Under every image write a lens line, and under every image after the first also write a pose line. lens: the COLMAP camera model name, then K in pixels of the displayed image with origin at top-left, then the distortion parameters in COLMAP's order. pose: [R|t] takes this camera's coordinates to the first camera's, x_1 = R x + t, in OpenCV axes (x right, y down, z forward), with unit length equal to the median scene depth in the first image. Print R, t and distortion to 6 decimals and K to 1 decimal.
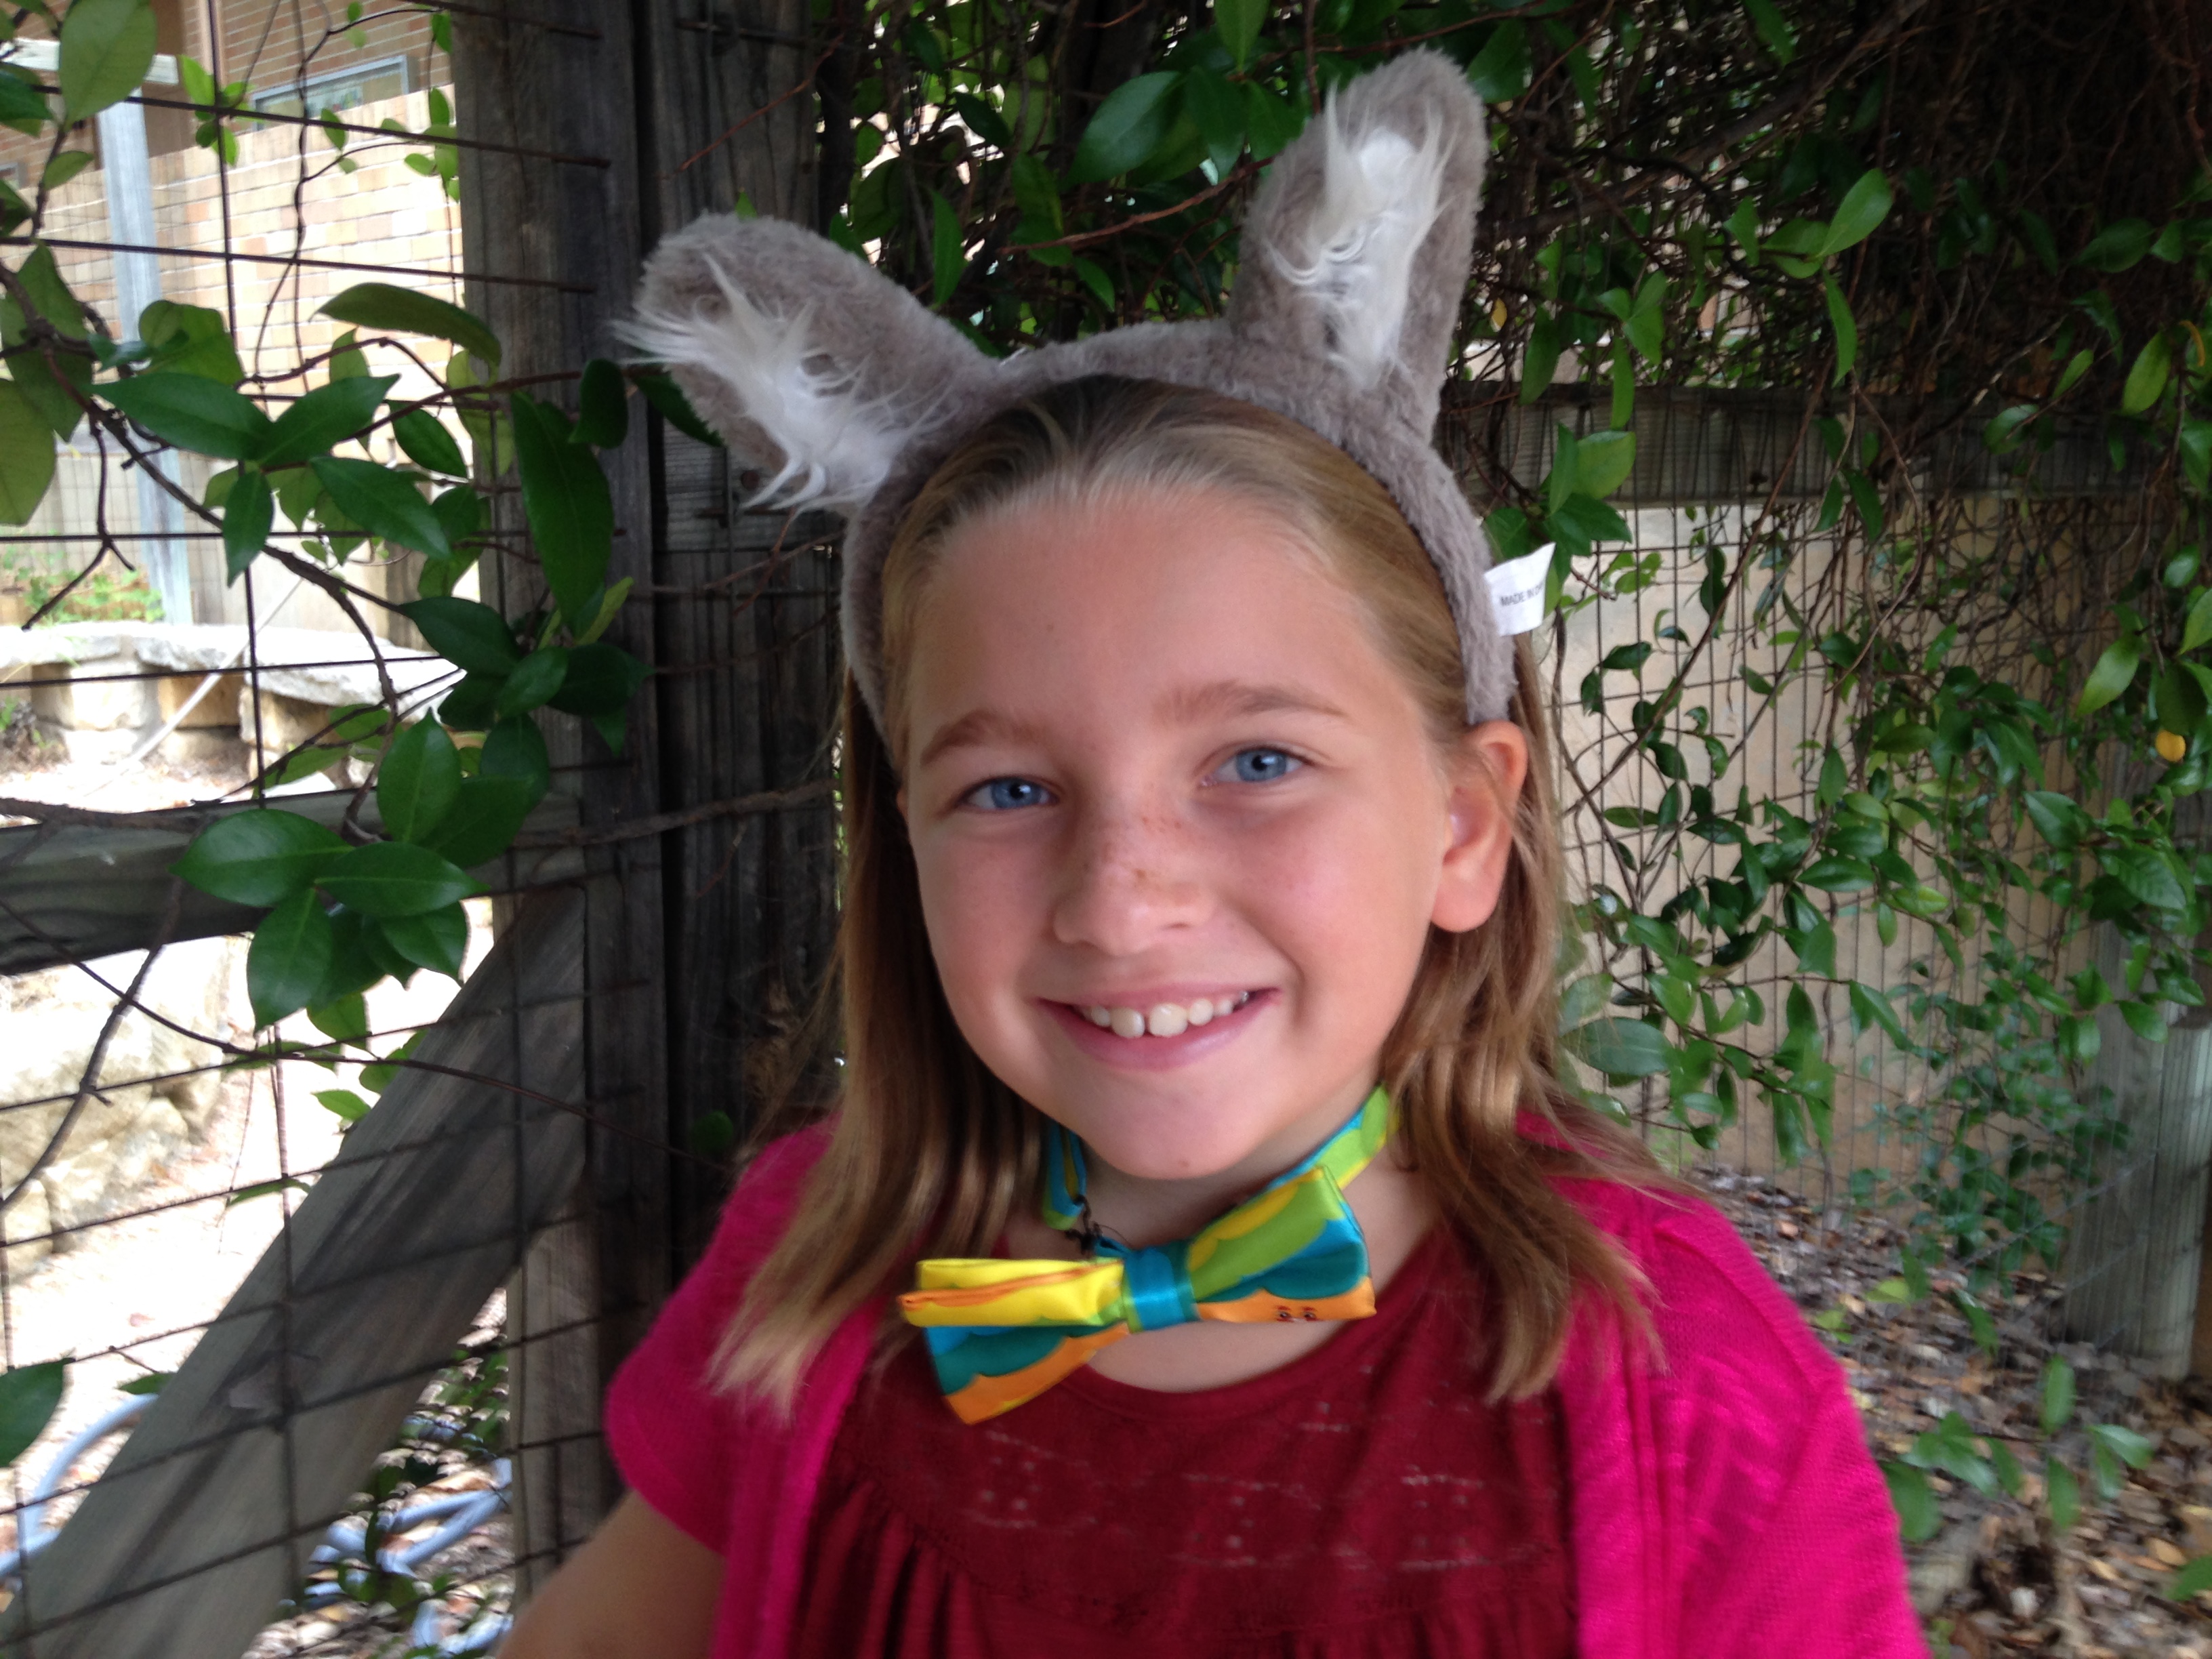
lens RADIAL K [[2104.7, 0, 1109.7], [0, 2104.7, 776.5], [0, 0, 1]] dist [0.203659, -0.265215]
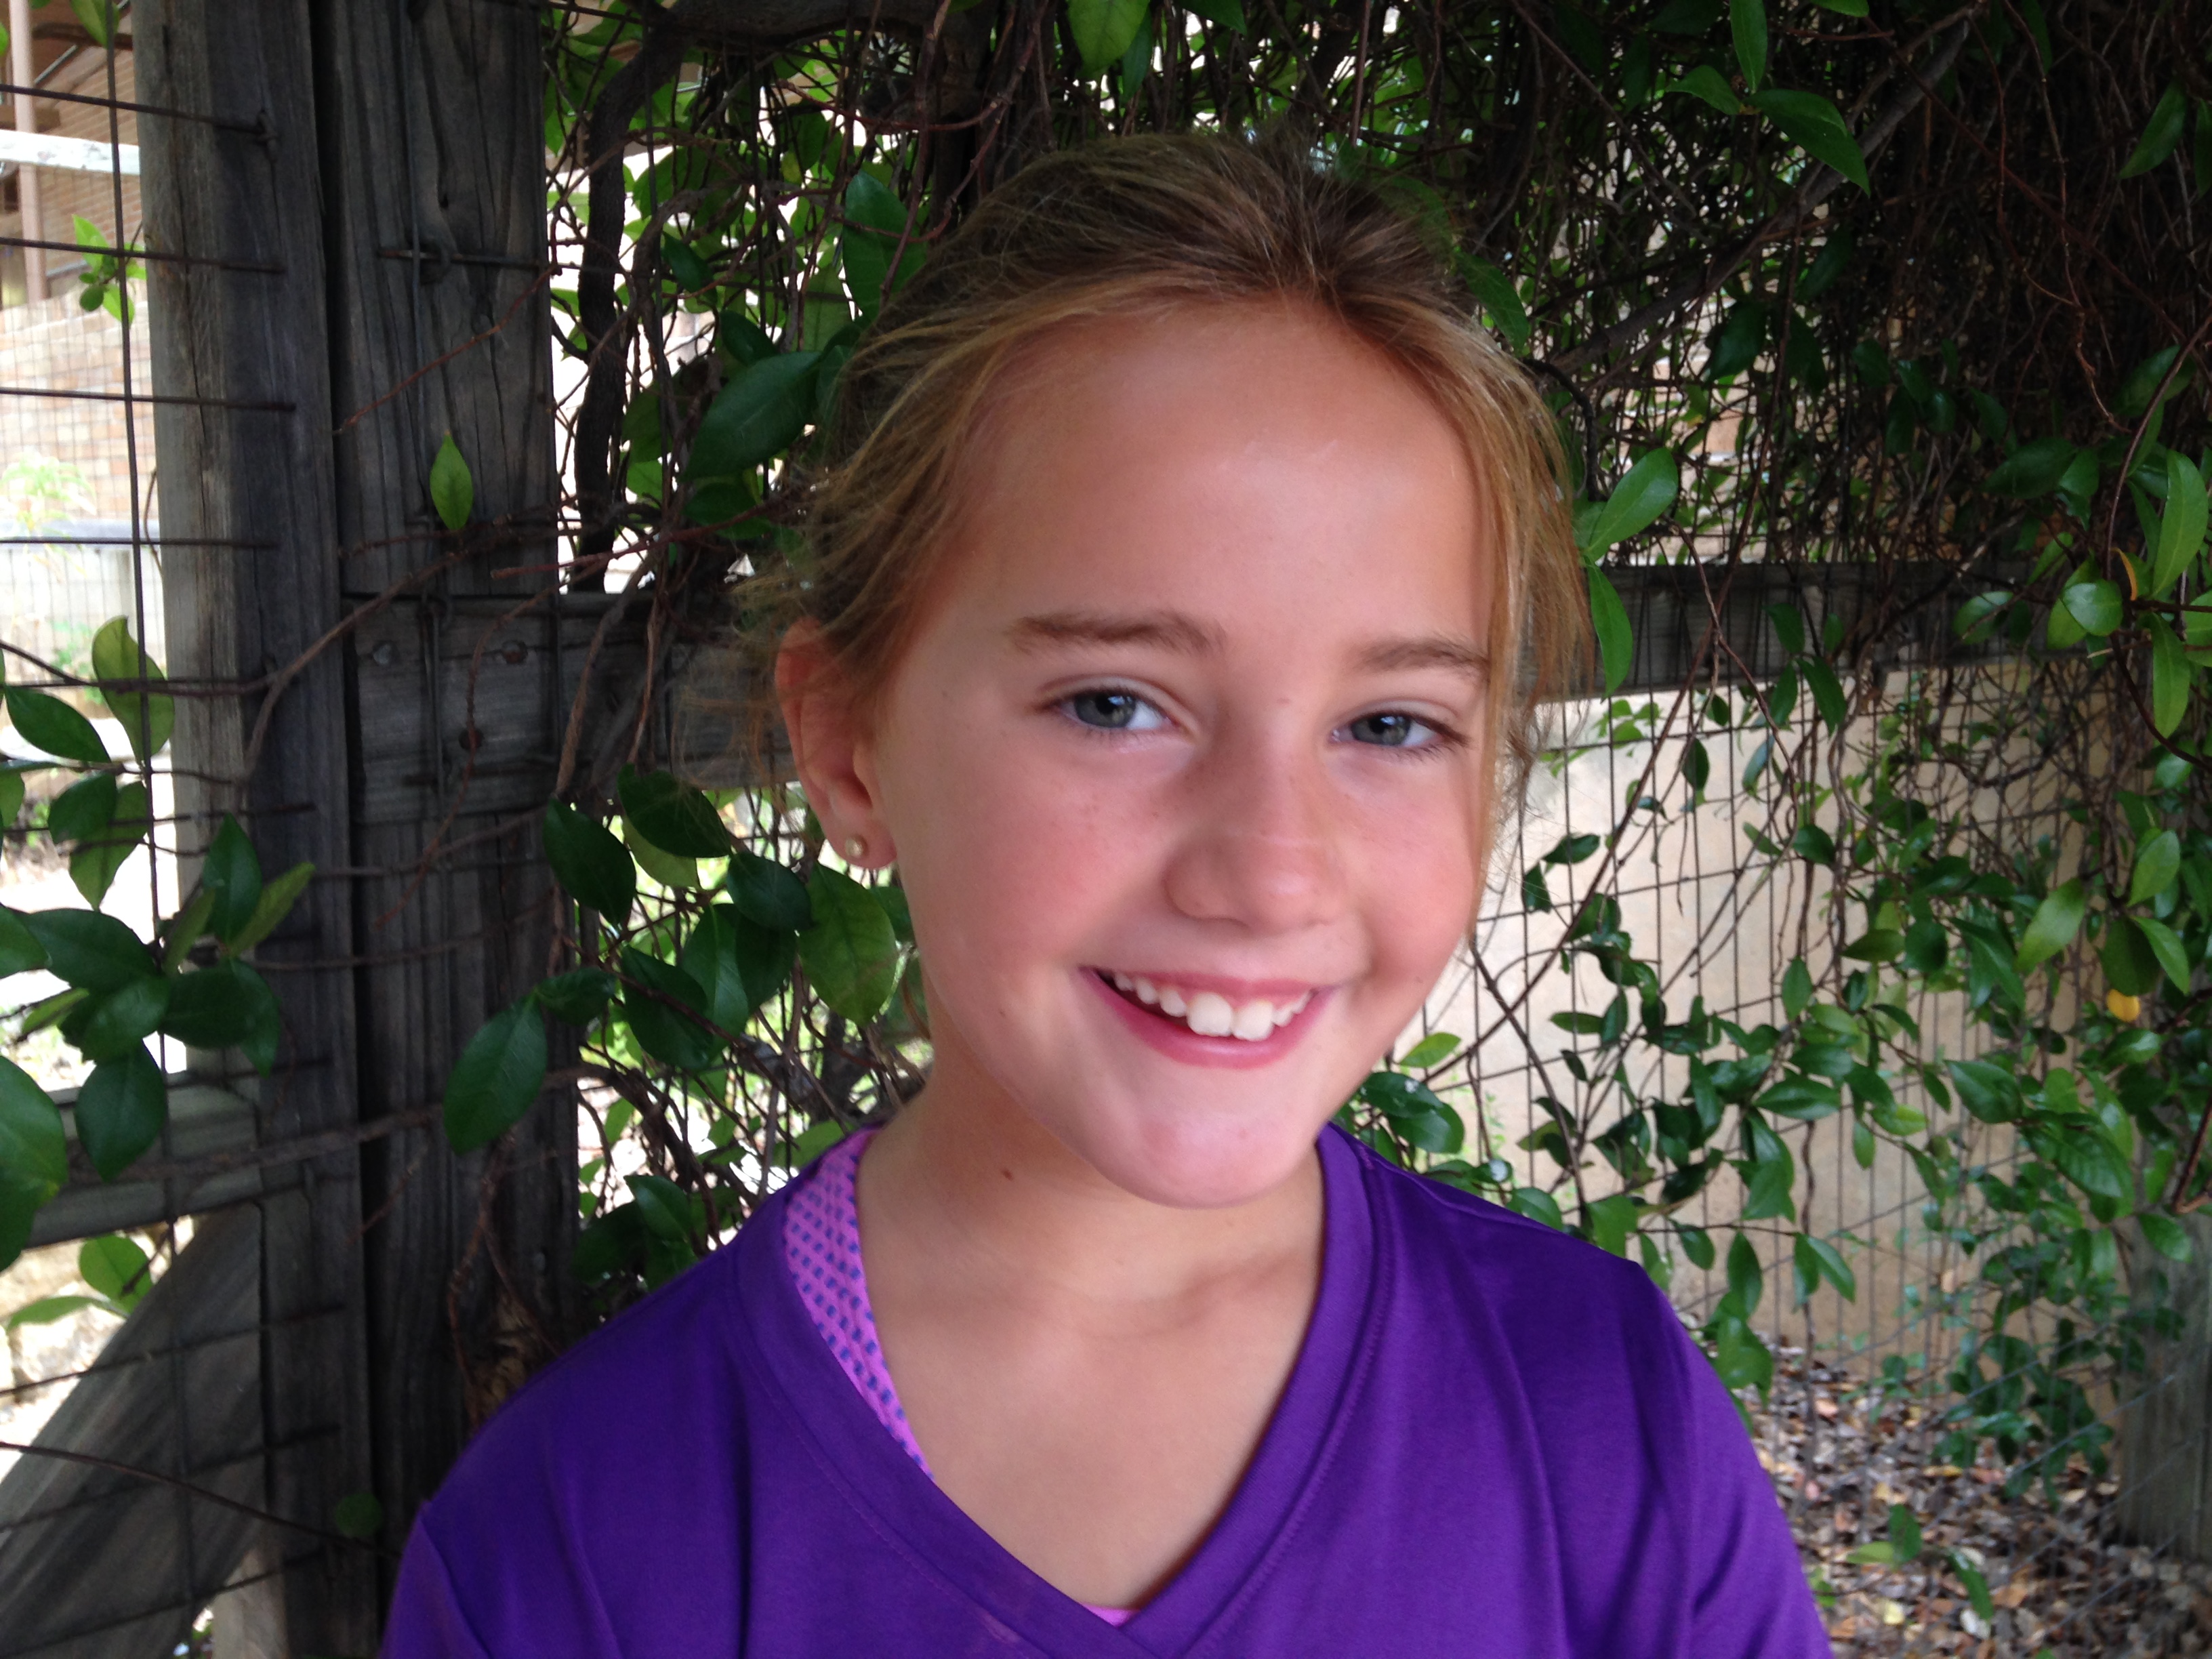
lens RADIAL K [[2104.7, 0, 1109.7], [0, 2104.7, 776.5], [0, 0, 1]] dist [0.203659, -0.265215]
pose [[0.998855, 0.003718, -0.047688, 0.072137], [-0.005196, 0.999509, -0.030910, -0.049560], [0.047549, 0.031122, 0.998384, 0.056330]]
